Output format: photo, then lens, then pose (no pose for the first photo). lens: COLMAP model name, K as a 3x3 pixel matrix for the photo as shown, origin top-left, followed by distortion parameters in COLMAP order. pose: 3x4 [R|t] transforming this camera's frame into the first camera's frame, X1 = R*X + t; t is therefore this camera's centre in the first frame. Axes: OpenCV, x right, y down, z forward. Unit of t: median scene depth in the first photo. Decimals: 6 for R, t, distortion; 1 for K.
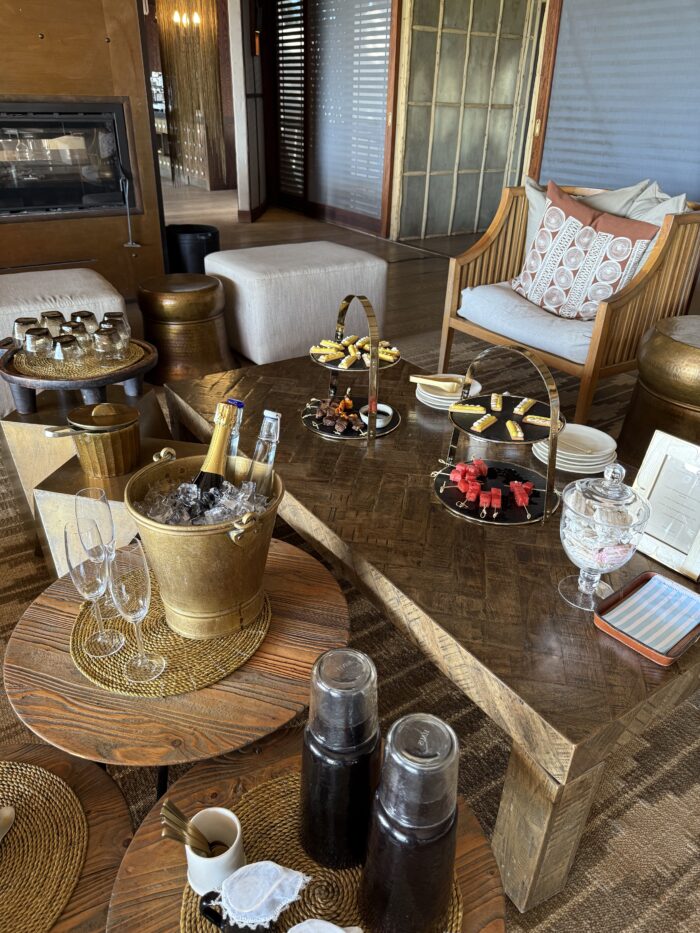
lens RADIAL K [[654.0, 0, 353.0], [0, 654.0, 464.9], [0, 0, 1]] dist [0.028448, 0.001190]
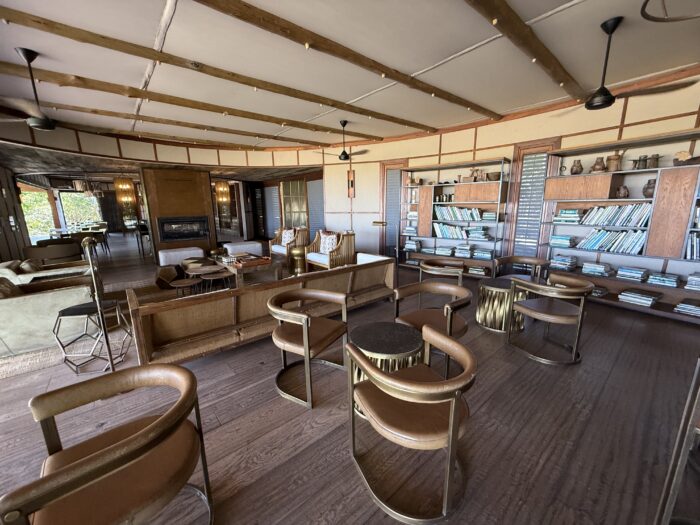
lens RADIAL K [[280.8, 0, 355.0], [0, 280.8, 263.4], [0, 0, 1]] dist [-0.010996, -0.000857]
pose [[0.990425, -0.069211, 0.119450, 0.369250], [0.101989, 0.949973, -0.295211, 0.395145], [-0.093043, 0.304567, 0.947936, -0.751720]]
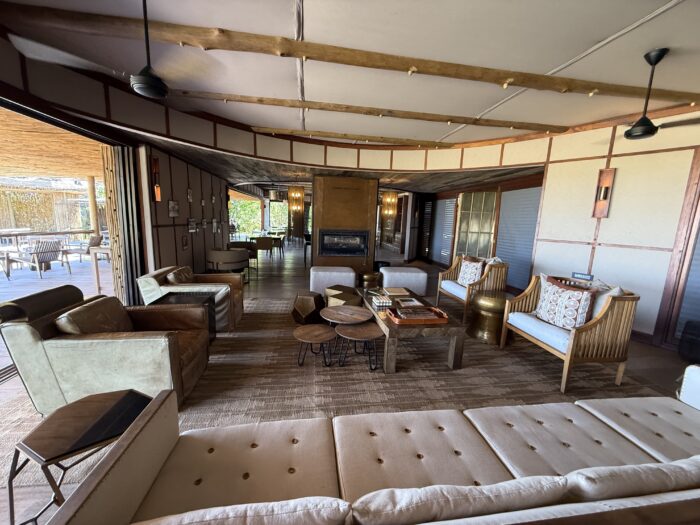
lens RADIAL K [[280.8, 0, 350.8], [0, 280.8, 264.7], [0, 0, 1]] dist [-0.010996, -0.000857]
pose [[0.906973, 0.073857, -0.414662, 0.233855], [-0.216221, 0.926523, -0.307903, 0.157156], [0.361453, 0.368918, 0.856301, -0.354514]]
